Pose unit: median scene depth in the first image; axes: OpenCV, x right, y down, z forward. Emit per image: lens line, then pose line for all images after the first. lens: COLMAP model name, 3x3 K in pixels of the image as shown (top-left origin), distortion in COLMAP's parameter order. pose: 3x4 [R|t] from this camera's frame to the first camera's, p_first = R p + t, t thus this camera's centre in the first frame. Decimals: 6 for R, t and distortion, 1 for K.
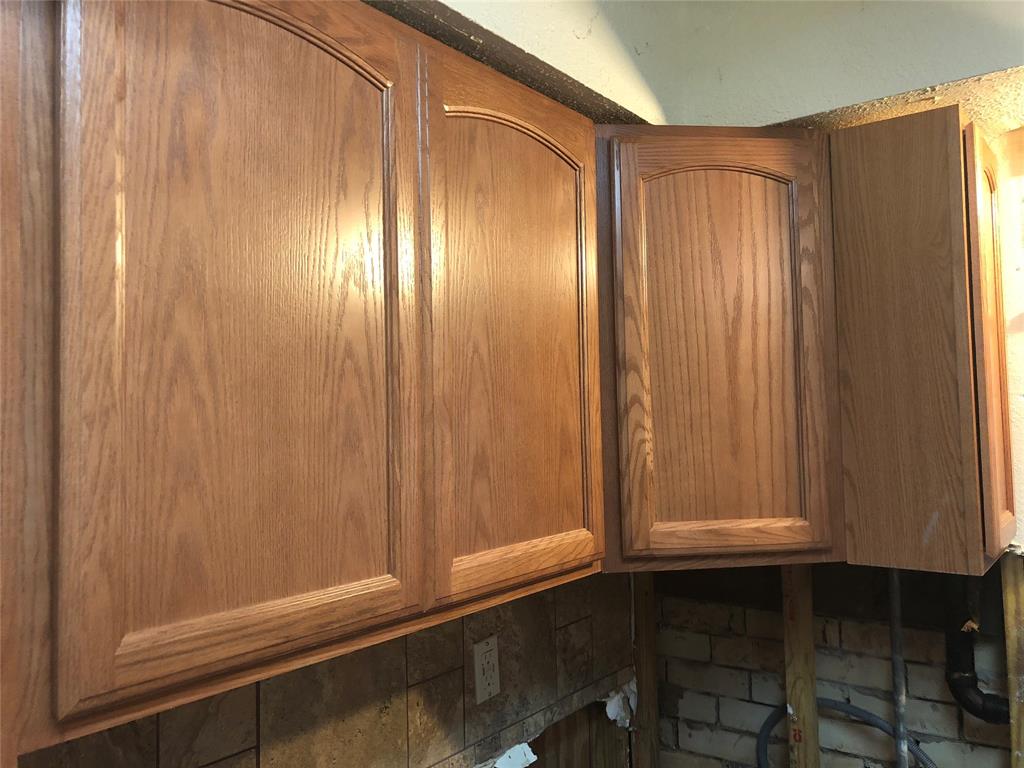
lens RADIAL K [[861.8, 0, 504.7], [0, 861.8, 386.9], [0, 0, 1]] dist [0.019923, 0.004270]
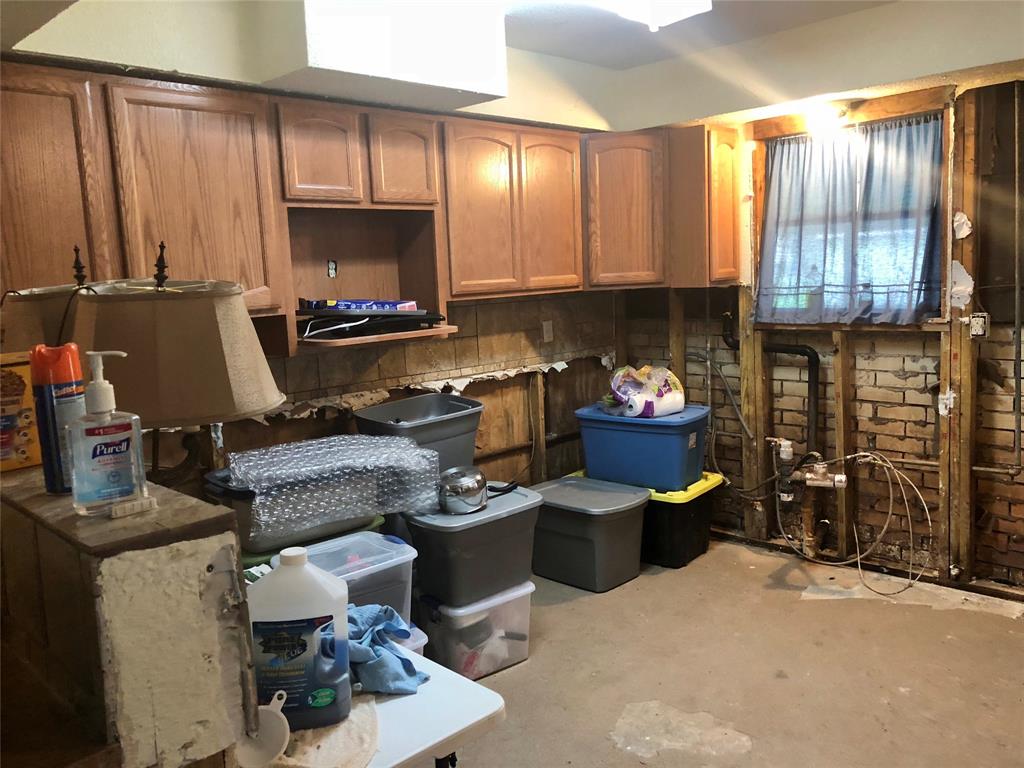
lens RADIAL K [[861.8, 0, 511.0], [0, 861.8, 382.4], [0, 0, 1]] dist [0.019923, 0.004270]
pose [[0.992162, -0.007816, -0.124715, 0.232961], [0.029042, 0.985136, 0.169302, 0.014166], [0.121538, -0.171597, 0.977641, -1.996918]]
